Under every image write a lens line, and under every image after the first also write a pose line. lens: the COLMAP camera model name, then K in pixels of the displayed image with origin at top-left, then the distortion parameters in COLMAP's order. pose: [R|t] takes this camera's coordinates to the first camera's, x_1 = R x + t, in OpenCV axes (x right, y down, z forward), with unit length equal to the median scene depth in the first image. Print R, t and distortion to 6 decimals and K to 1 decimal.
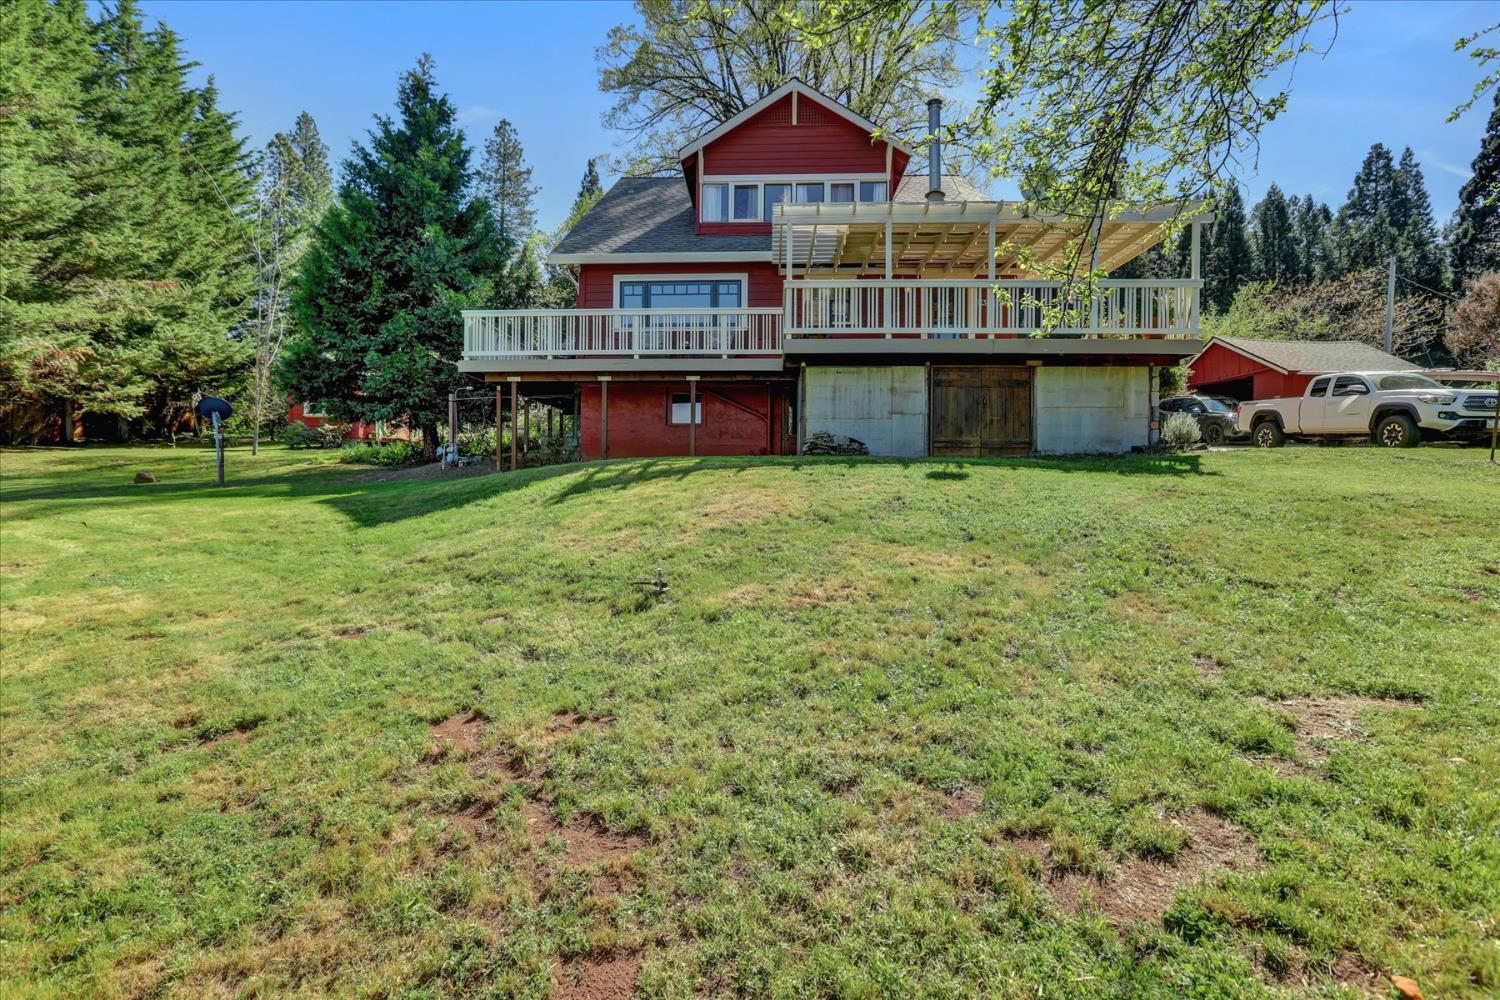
lens RADIAL K [[681.7, 0, 748.9], [0, 681.7, 493.8], [0, 0, 1]] dist [0.000994, 0.008734]
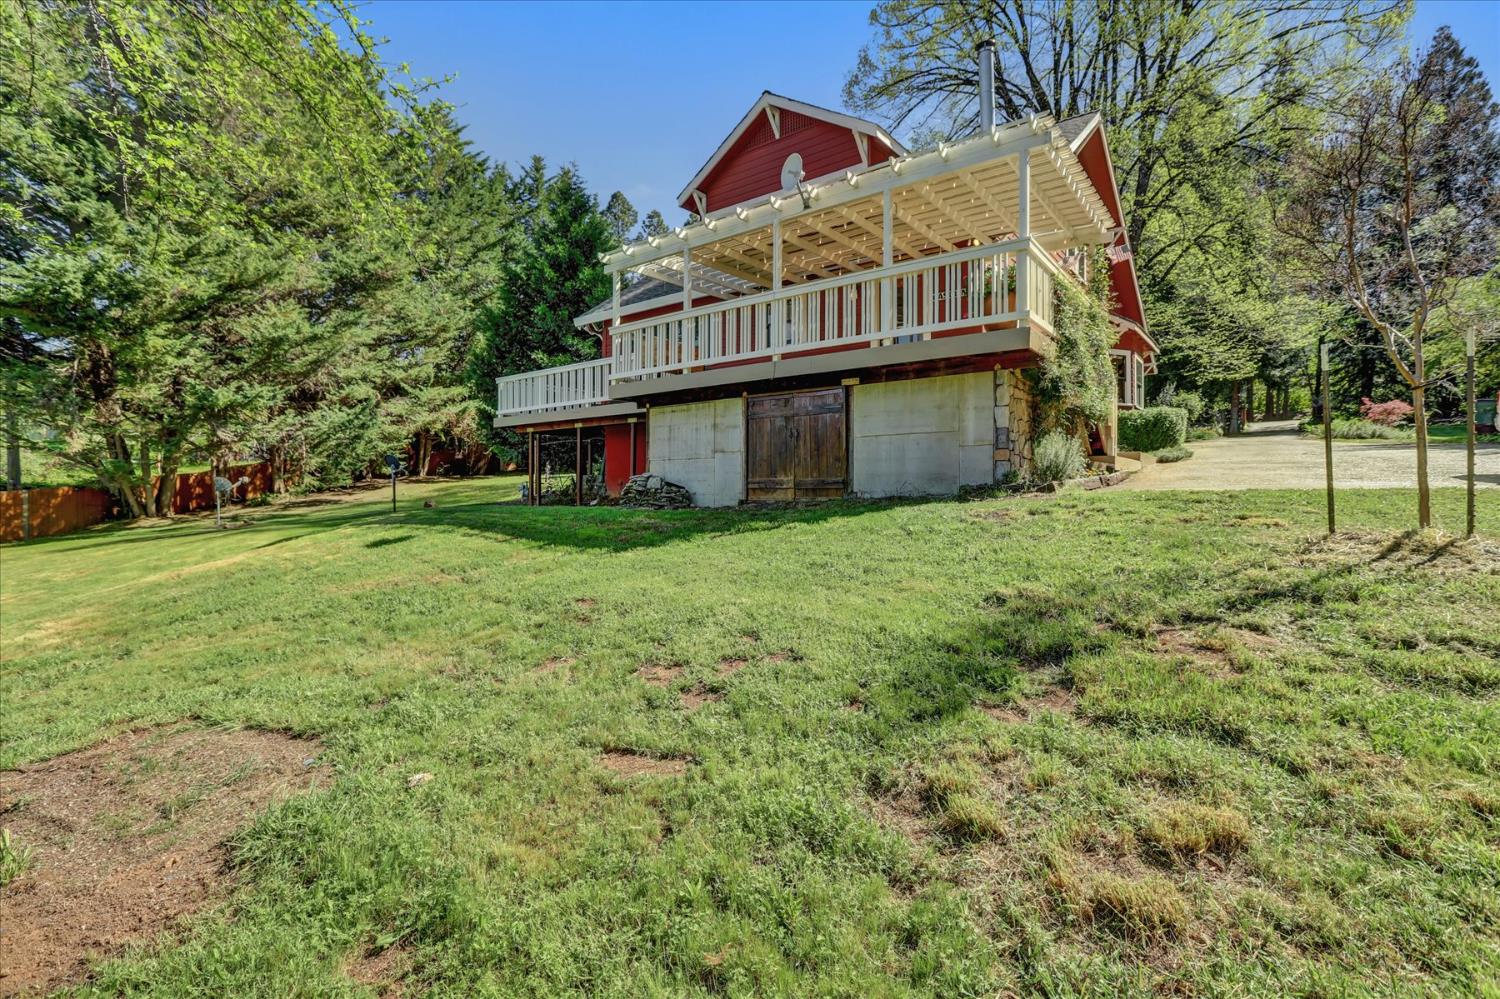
lens RADIAL K [[777.0, 0, 750.0], [0, 777.0, 499.5], [0, 0, 1]] dist [-0.004836, 0.000331]
pose [[0.798328, -0.007508, -0.602176, 0.849916], [0.004309, 0.999968, -0.006755, -0.049528], [0.602208, 0.002798, 0.798334, 0.212912]]
